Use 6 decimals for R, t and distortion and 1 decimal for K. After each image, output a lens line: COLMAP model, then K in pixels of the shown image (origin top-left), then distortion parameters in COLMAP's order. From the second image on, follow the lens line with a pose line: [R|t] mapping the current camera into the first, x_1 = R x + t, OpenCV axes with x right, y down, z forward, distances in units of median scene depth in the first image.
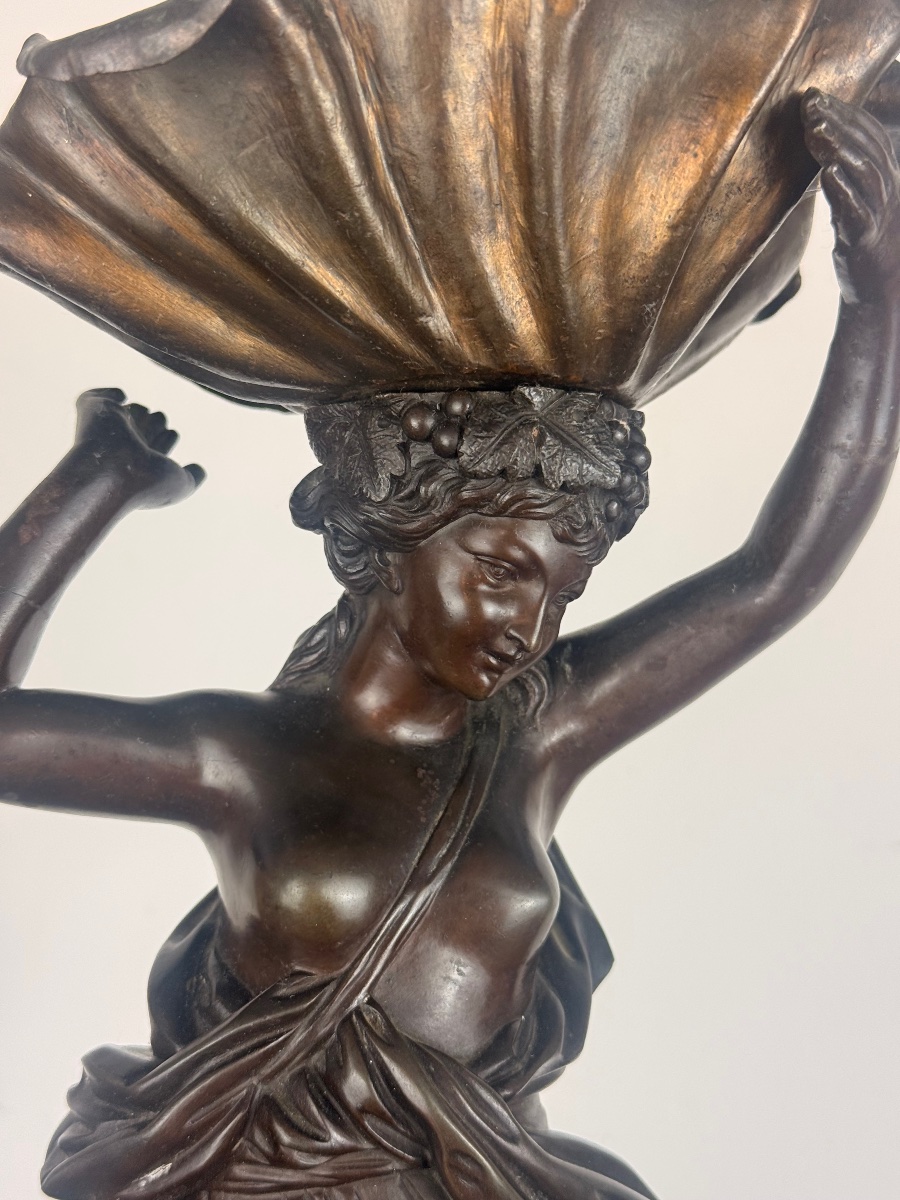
lens RADIAL K [[1687.9, 0, 464.0], [0, 1687.9, 600.9], [0, 0, 1]] dist [0.196029, -0.487181]
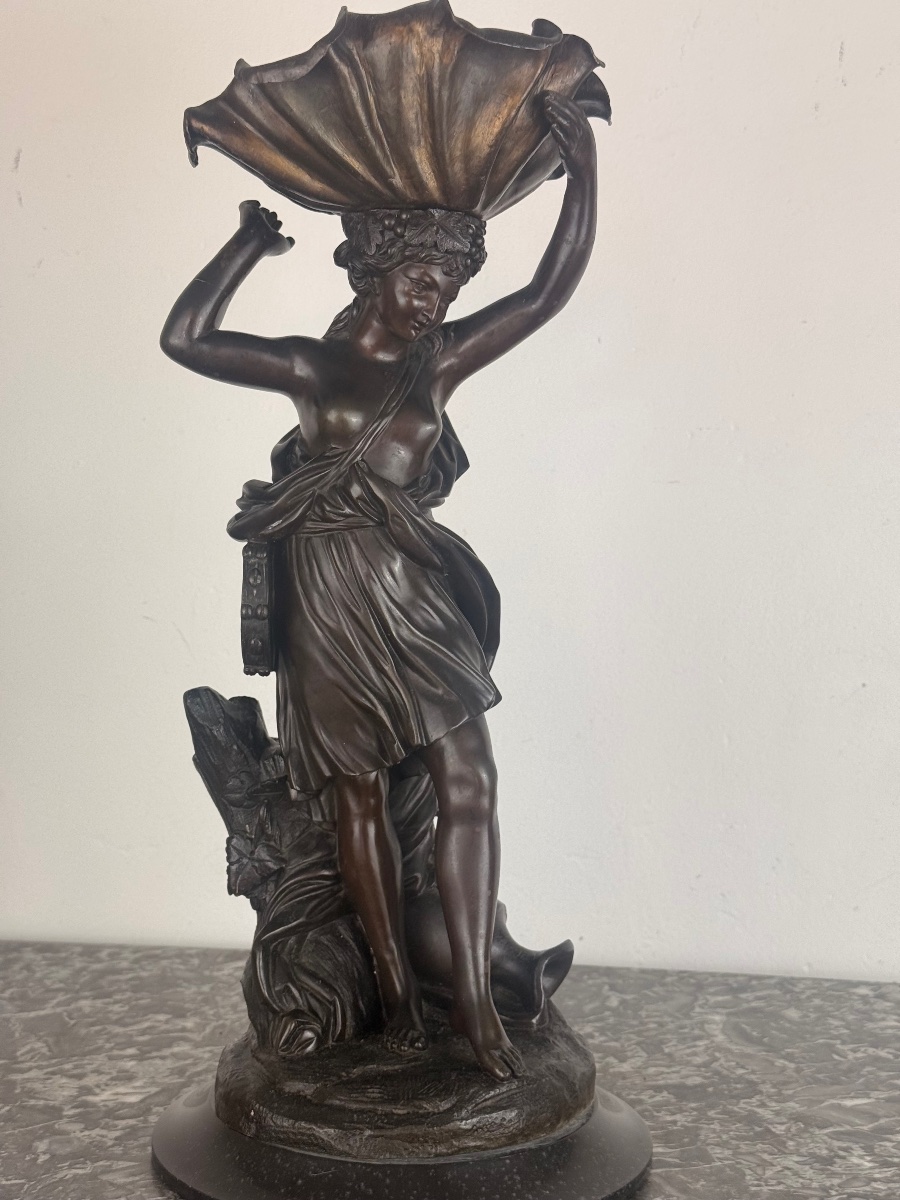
lens RADIAL K [[1687.9, 0, 464.0], [0, 1687.9, 600.9], [0, 0, 1]] dist [0.196029, -0.487181]
pose [[0.999287, 0.037699, -0.001994, 0.107639], [-0.037202, 0.992336, 0.117833, 0.142792], [0.006421, -0.117674, 0.993031, -1.497901]]
